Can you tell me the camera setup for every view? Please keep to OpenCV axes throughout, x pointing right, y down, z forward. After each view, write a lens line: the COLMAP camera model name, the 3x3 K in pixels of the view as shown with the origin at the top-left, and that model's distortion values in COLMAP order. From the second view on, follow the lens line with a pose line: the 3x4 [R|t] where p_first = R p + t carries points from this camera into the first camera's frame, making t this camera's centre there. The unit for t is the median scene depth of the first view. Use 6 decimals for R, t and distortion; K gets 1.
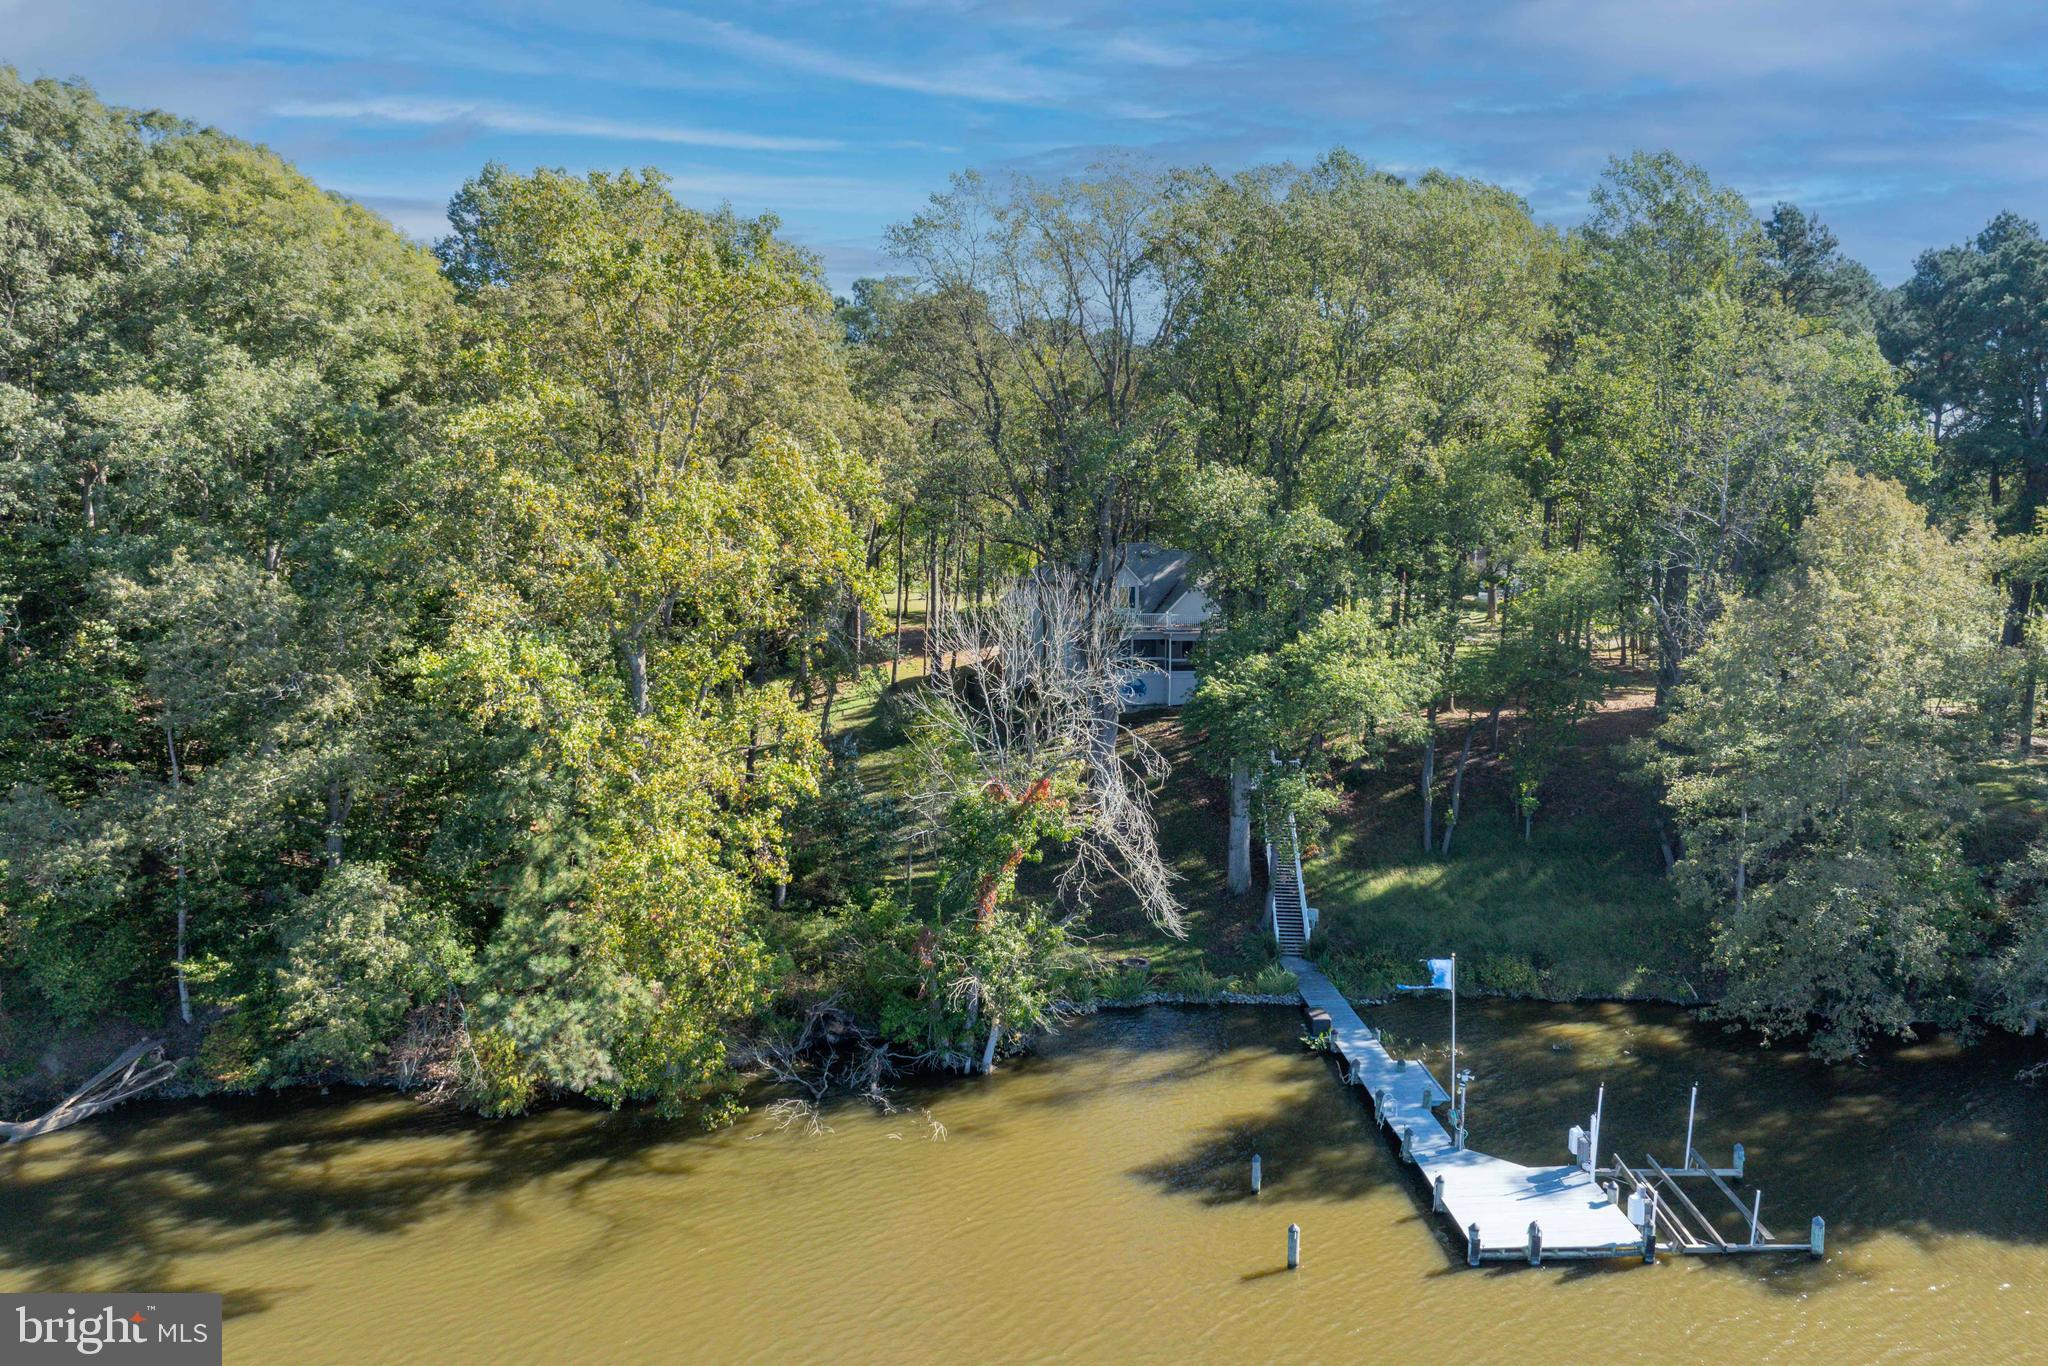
lens RADIAL K [[1410.0, 0, 1032.2], [0, 1410.0, 686.7], [0, 0, 1]] dist [-0.030019, 0.003417]
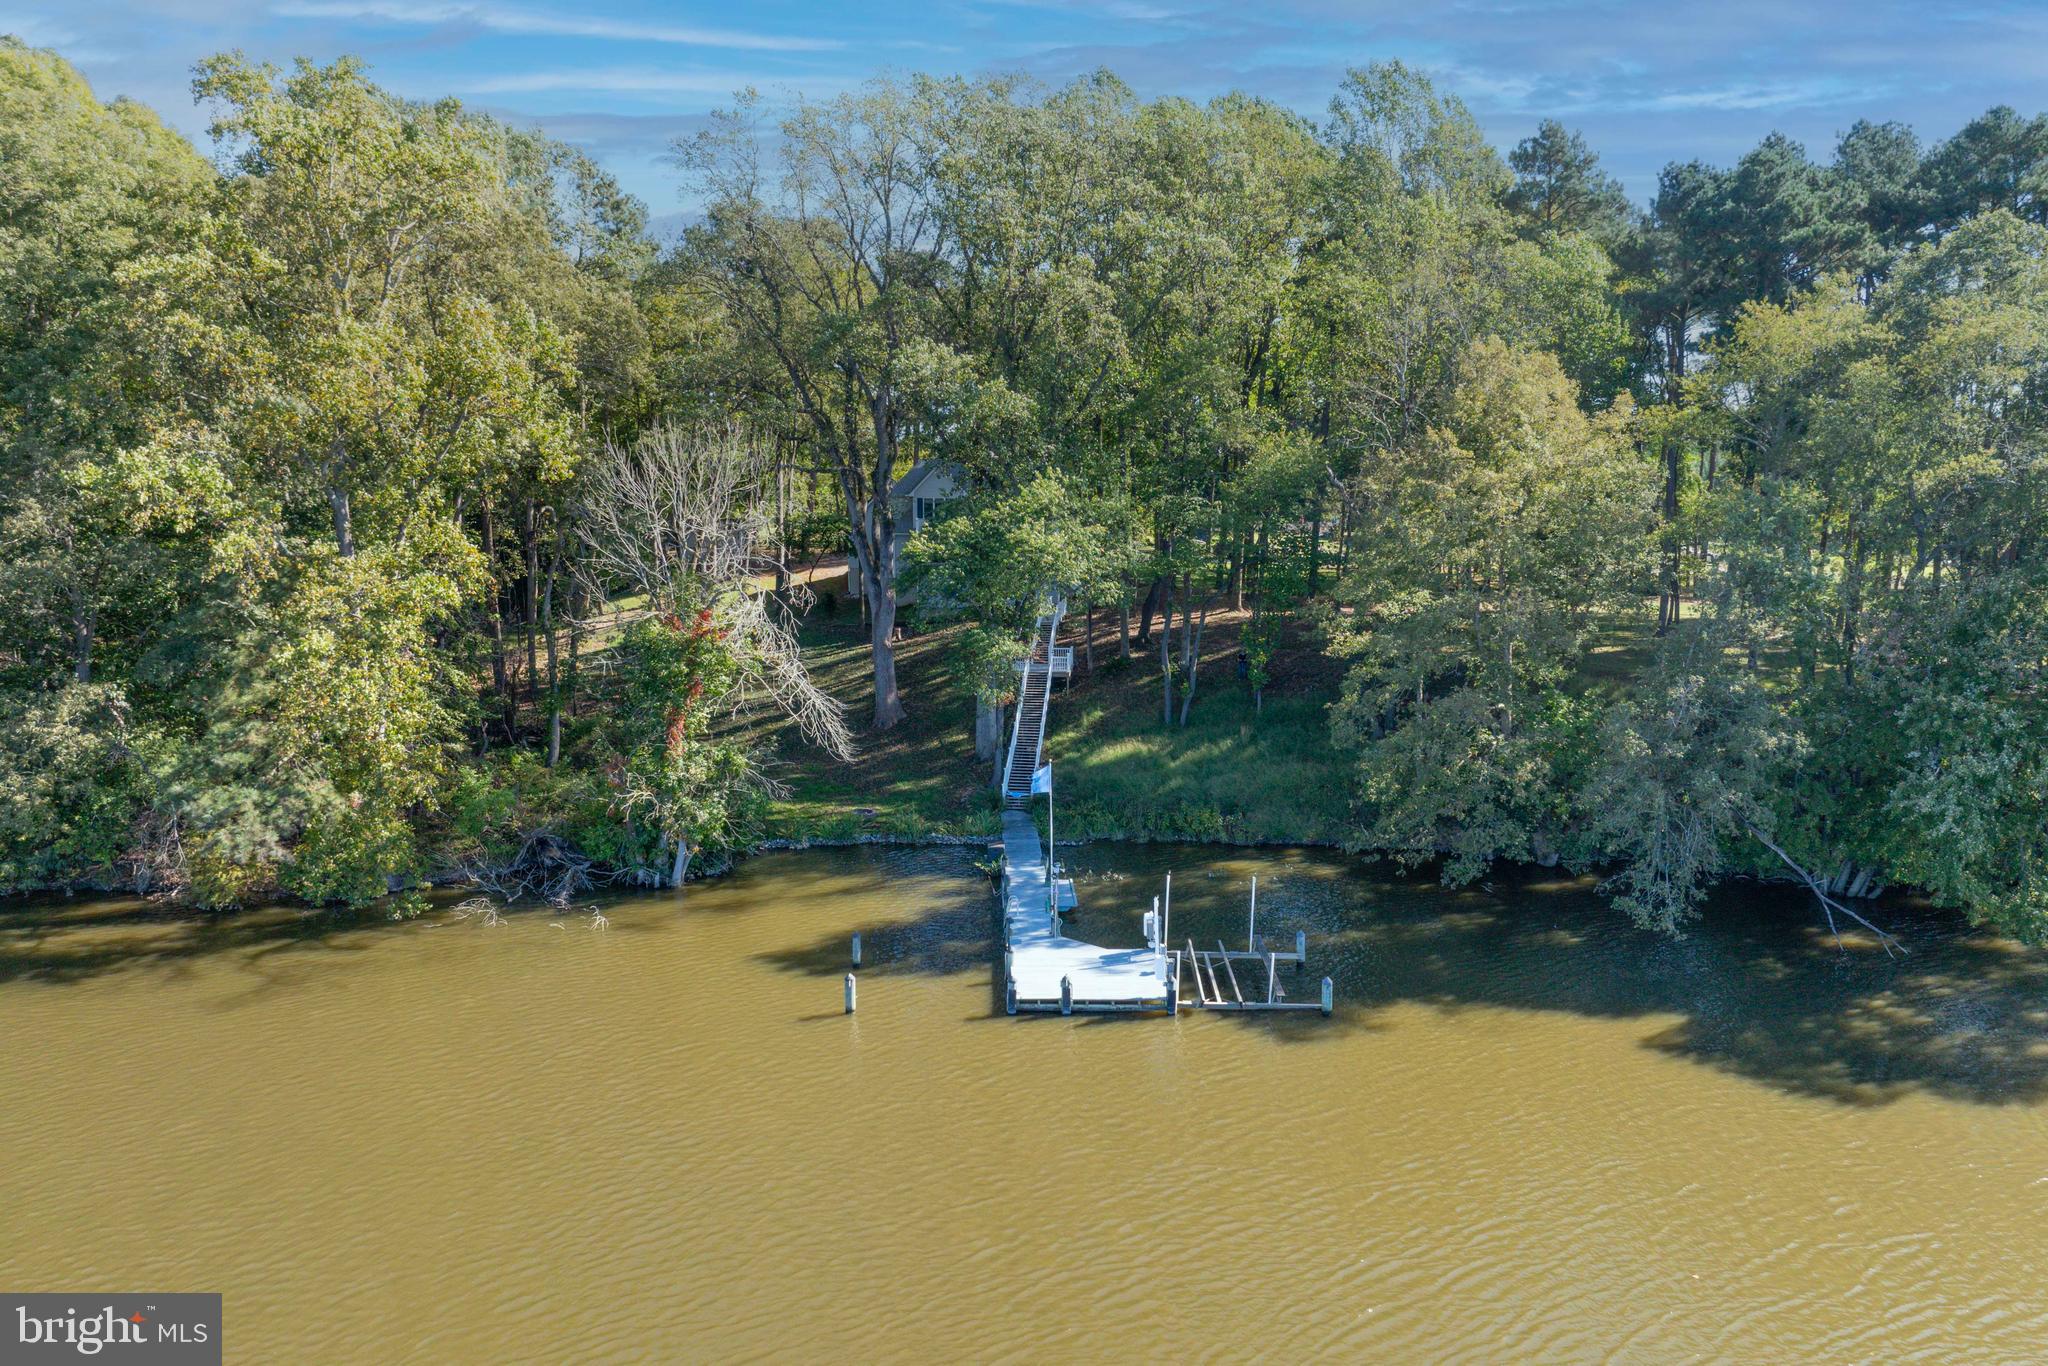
lens RADIAL K [[1410.0, 0, 1027.6], [0, 1410.0, 686.4], [0, 0, 1]] dist [-0.030019, 0.003417]
pose [[0.999958, 0.004381, -0.008033, 0.251693], [-0.004253, 0.999864, 0.015904, 0.099000], [0.008101, -0.015869, 0.999841, -0.094707]]
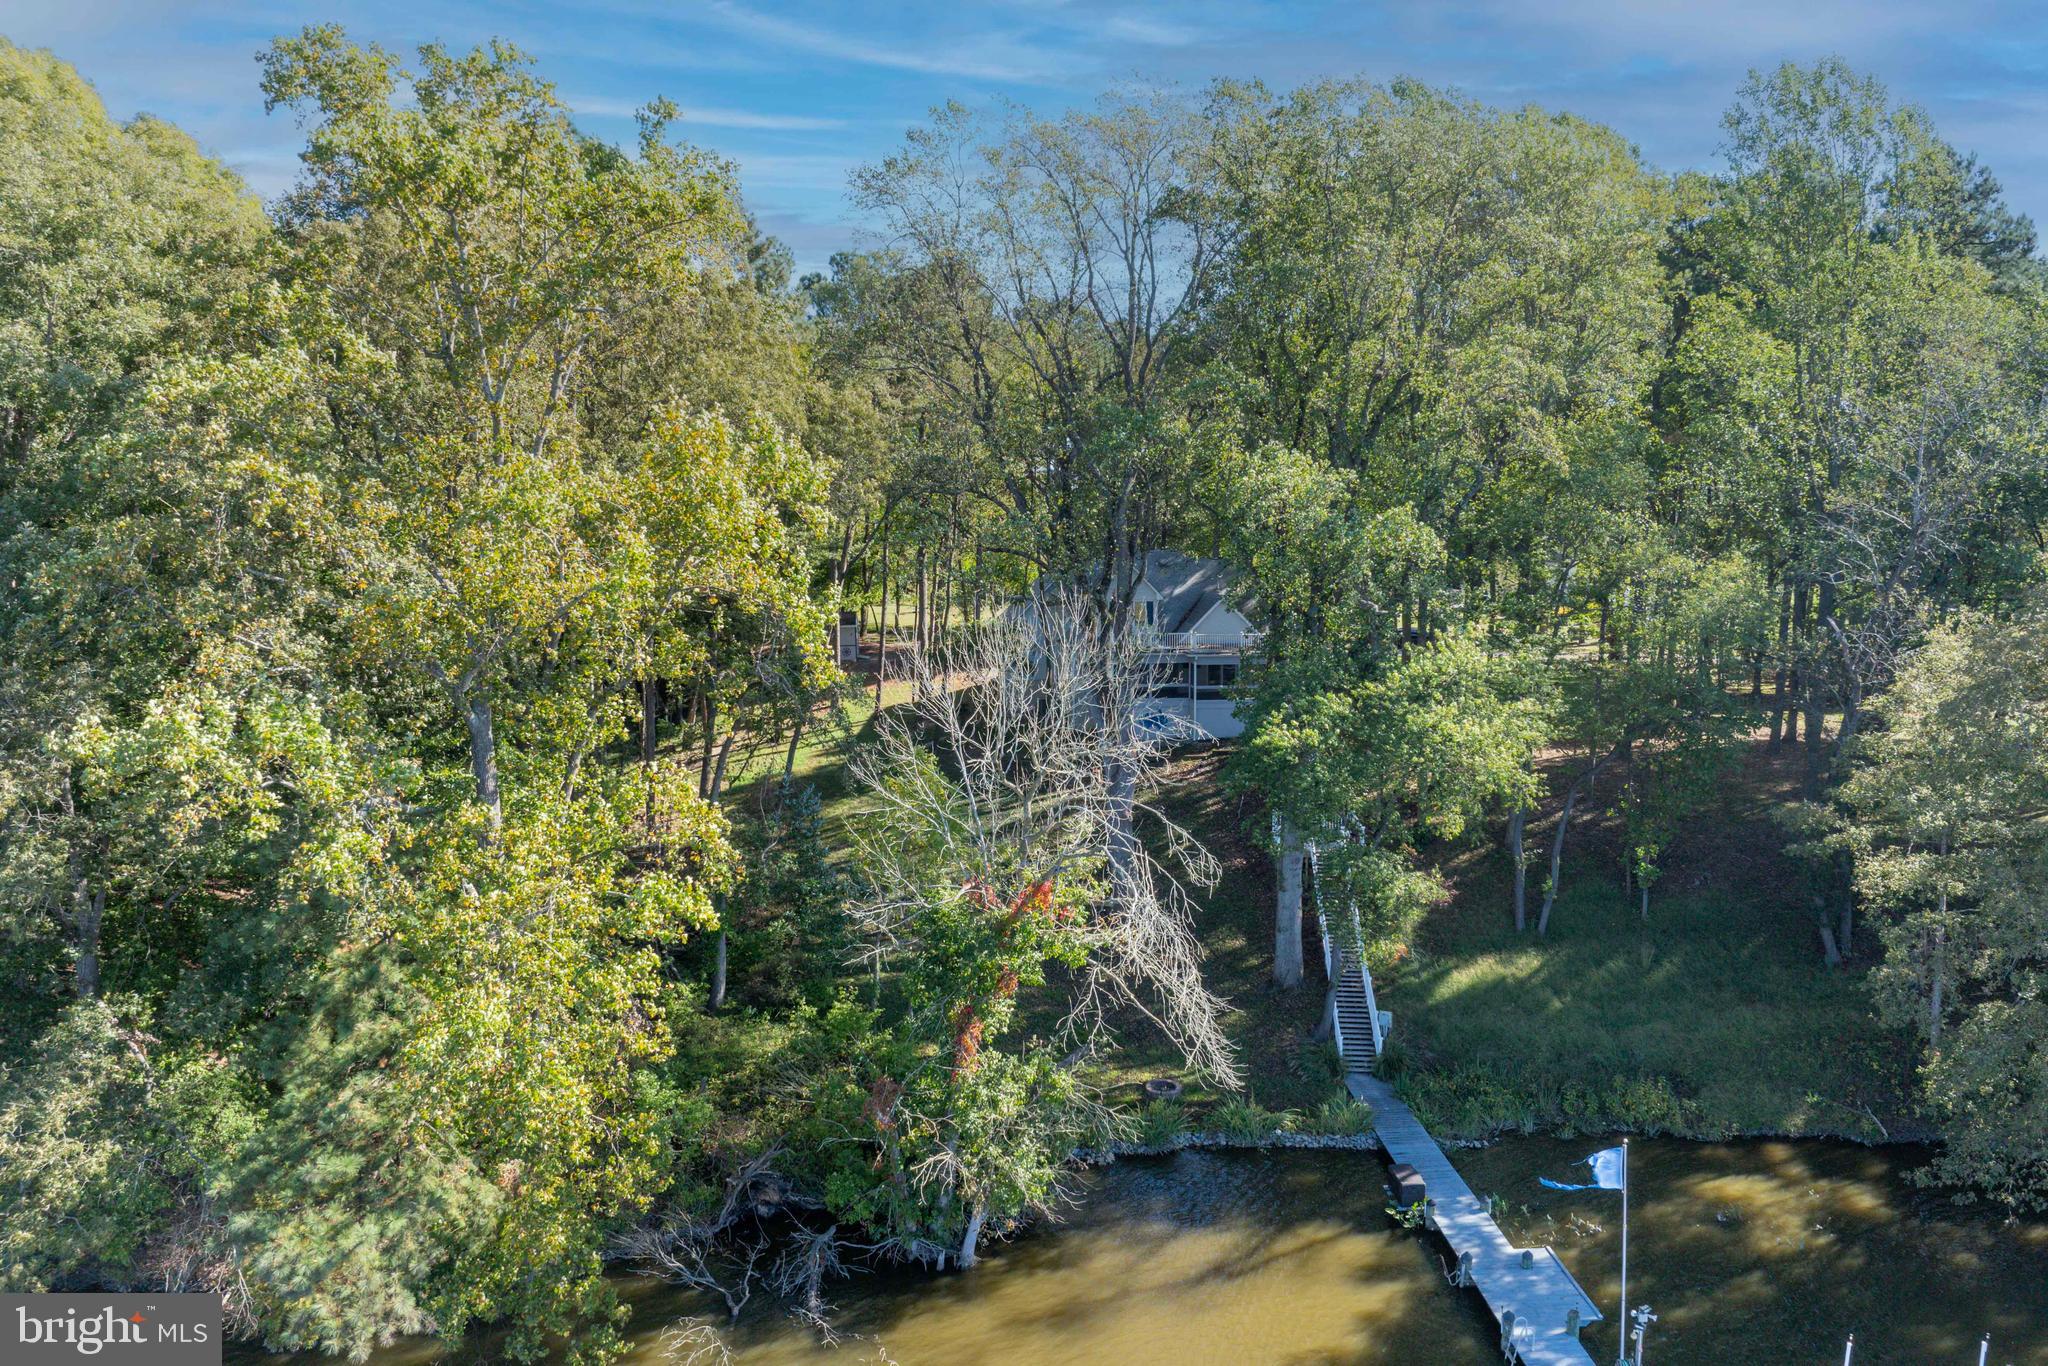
lens RADIAL K [[1410.0, 0, 1026.9], [0, 1410.0, 686.0], [0, 0, 1]] dist [-0.030019, 0.003417]
pose [[0.999958, -0.003142, -0.008565, 0.006210], [0.003110, 0.999988, -0.003808, -0.030272], [0.008577, 0.003781, 0.999956, 0.259658]]
